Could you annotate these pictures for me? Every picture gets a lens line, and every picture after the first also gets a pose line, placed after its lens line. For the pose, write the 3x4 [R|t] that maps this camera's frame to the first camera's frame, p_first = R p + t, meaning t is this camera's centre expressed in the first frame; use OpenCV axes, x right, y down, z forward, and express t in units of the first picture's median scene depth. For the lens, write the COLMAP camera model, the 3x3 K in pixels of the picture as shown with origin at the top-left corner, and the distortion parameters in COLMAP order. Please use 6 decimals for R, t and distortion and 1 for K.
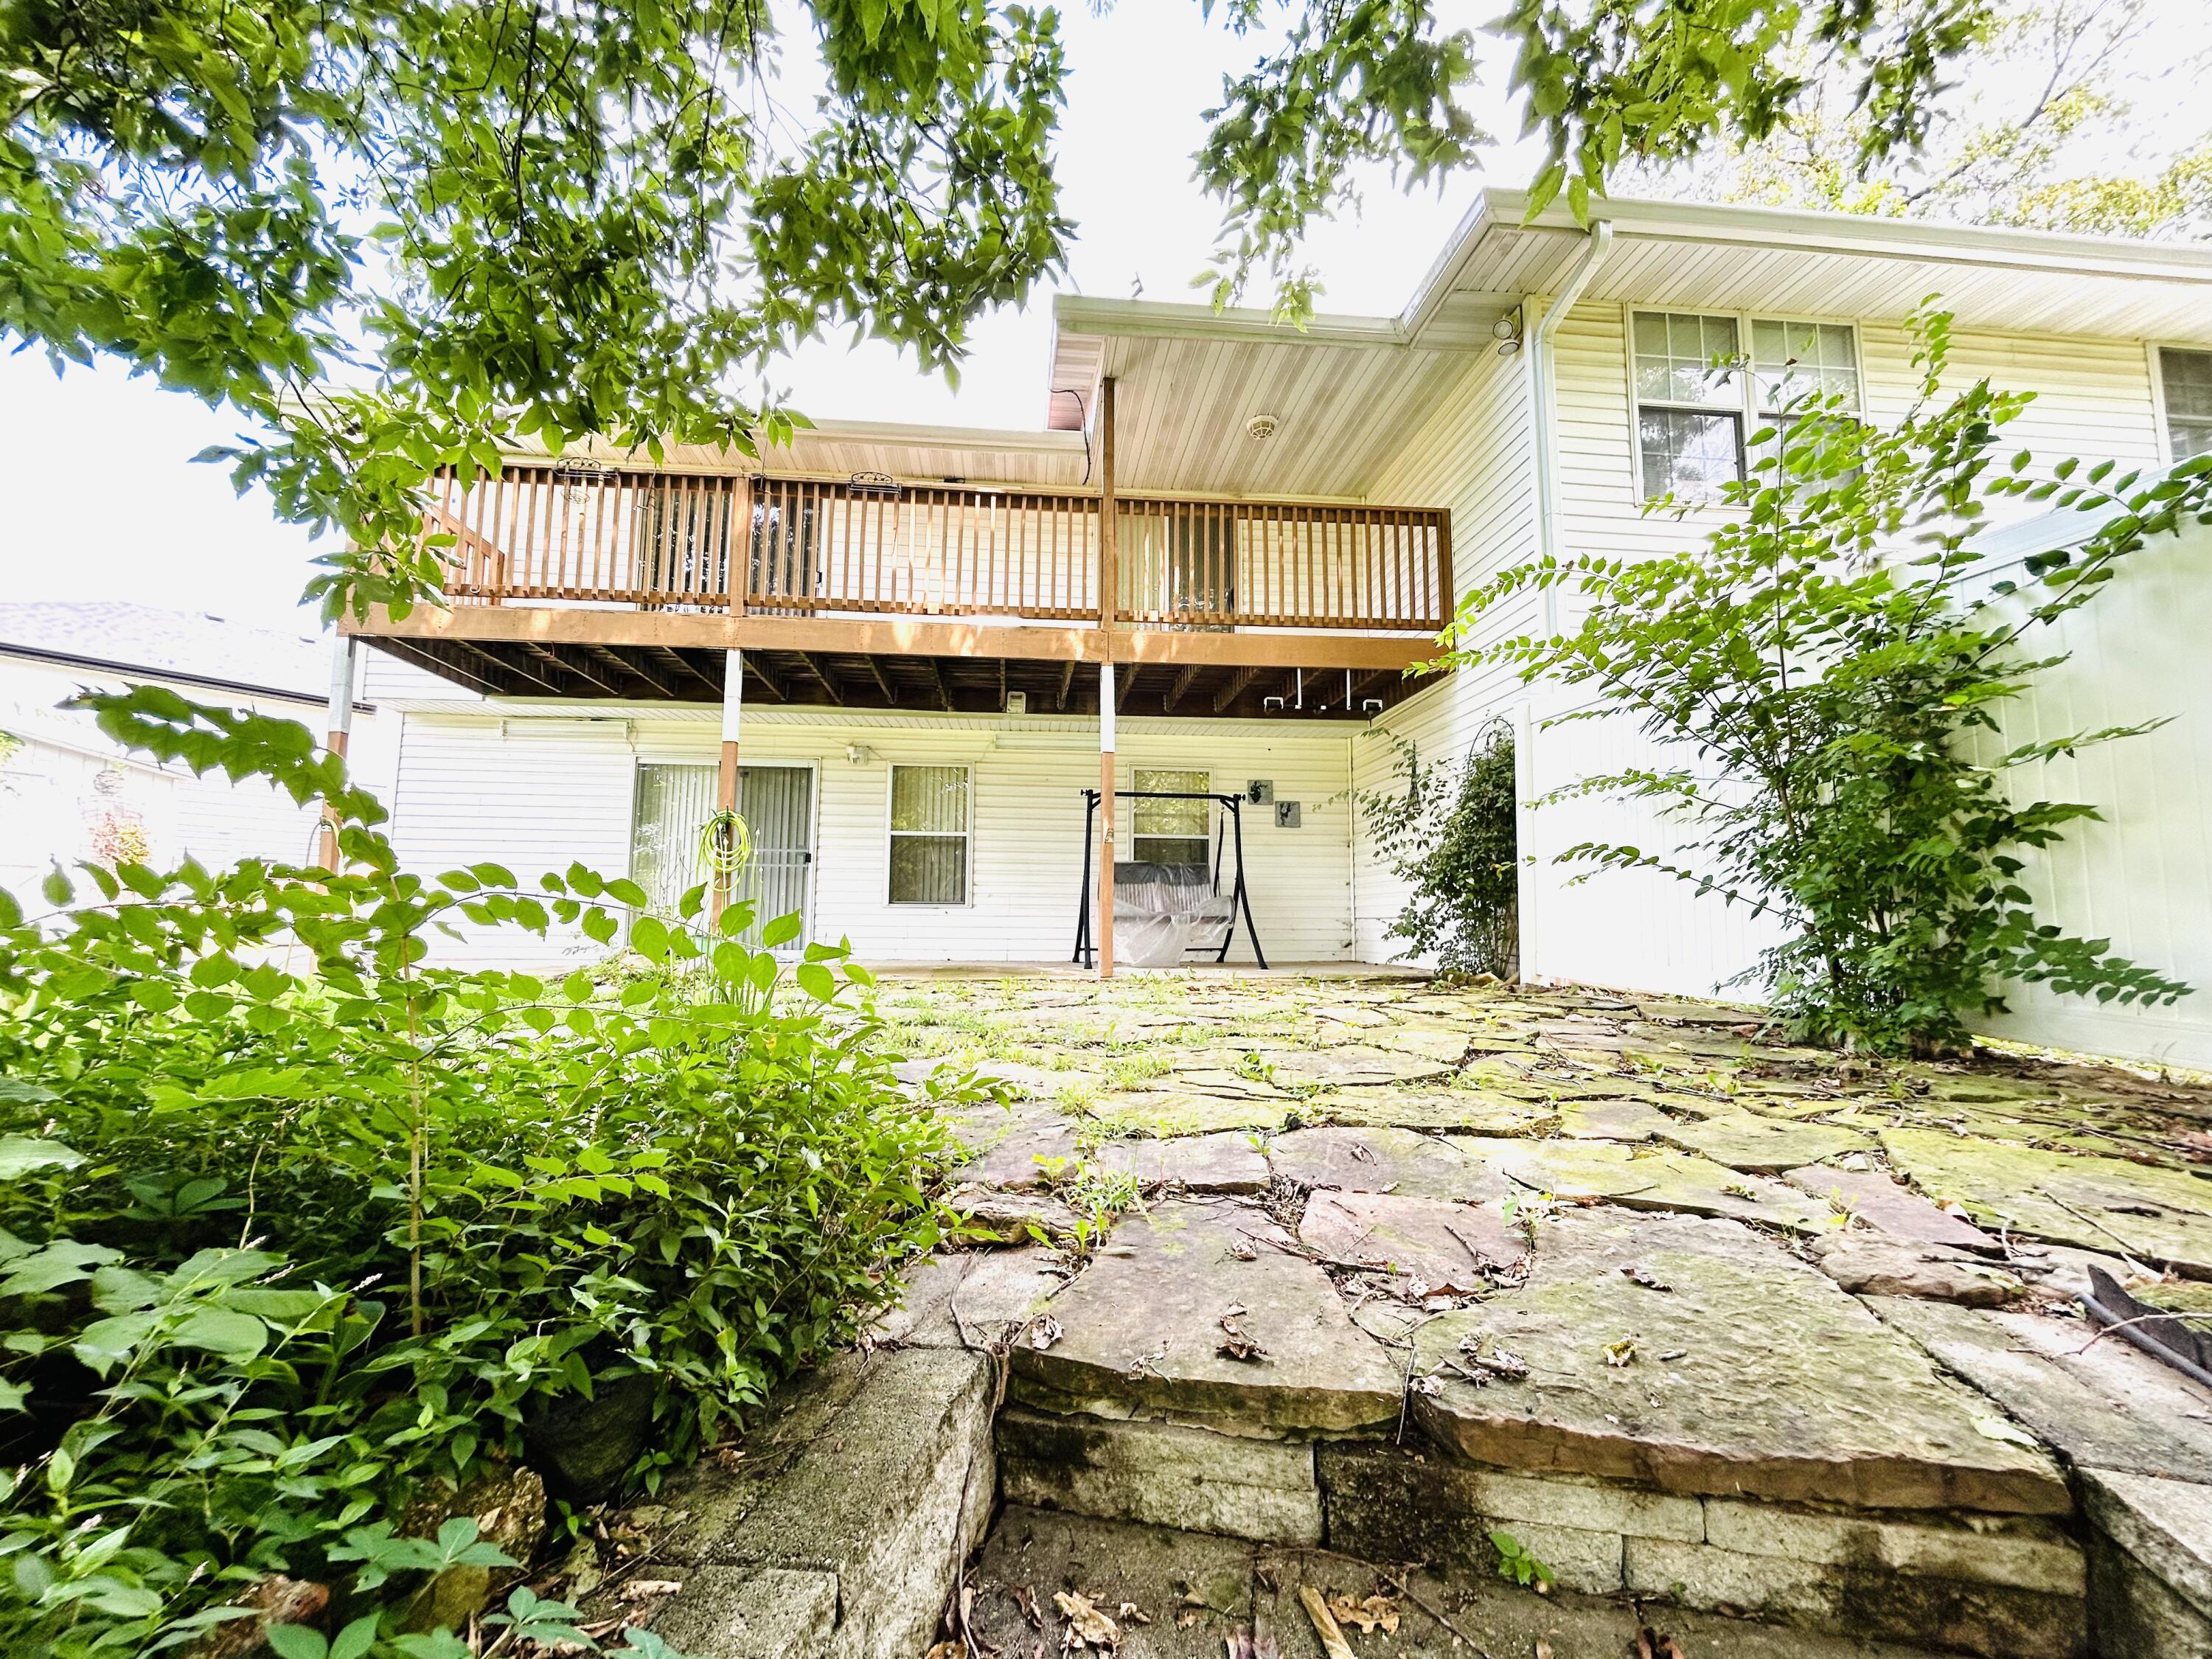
lens RADIAL K [[895.4, 0, 1093.9], [0, 895.4, 822.7], [0, 0, 1]] dist [-0.002173, 0.000289]
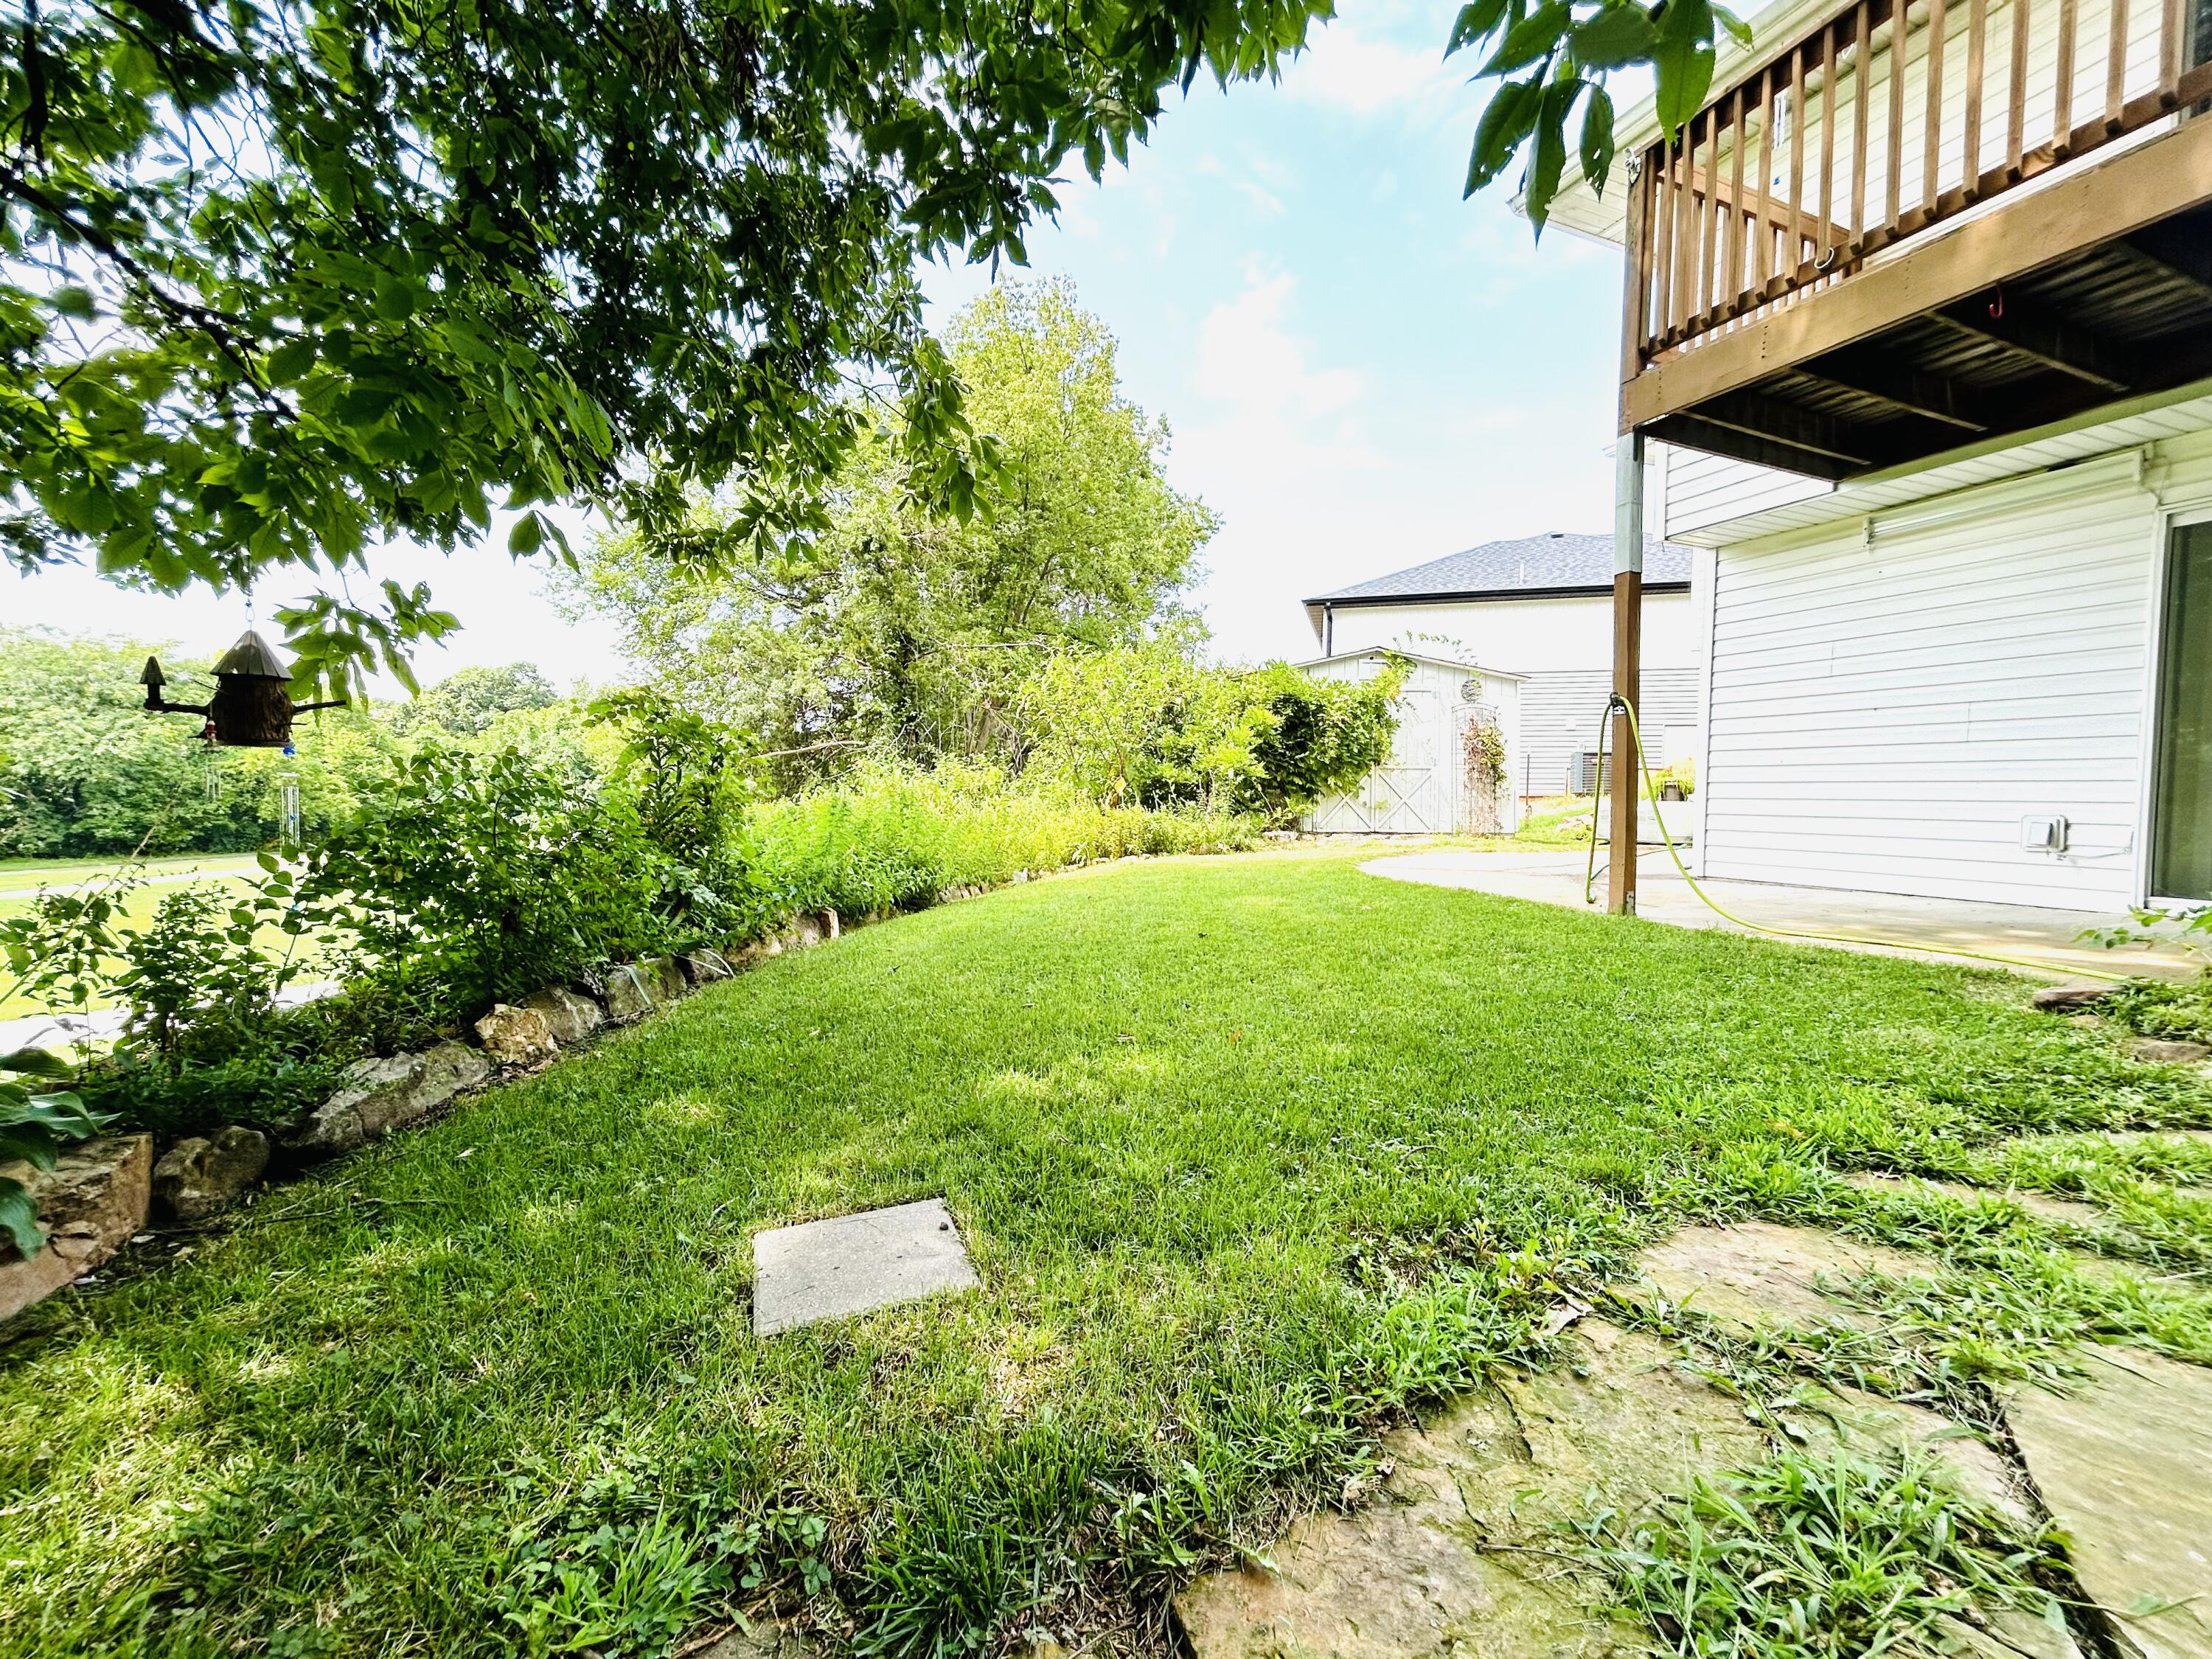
lens RADIAL K [[895.4, 0, 1090.4], [0, 895.4, 821.3], [0, 0, 1]] dist [-0.002173, 0.000289]
pose [[0.293137, 0.034612, -0.955444, -0.222839], [0.093758, 0.993487, 0.064756, 0.006537], [0.951462, -0.108563, 0.287983, 0.287793]]
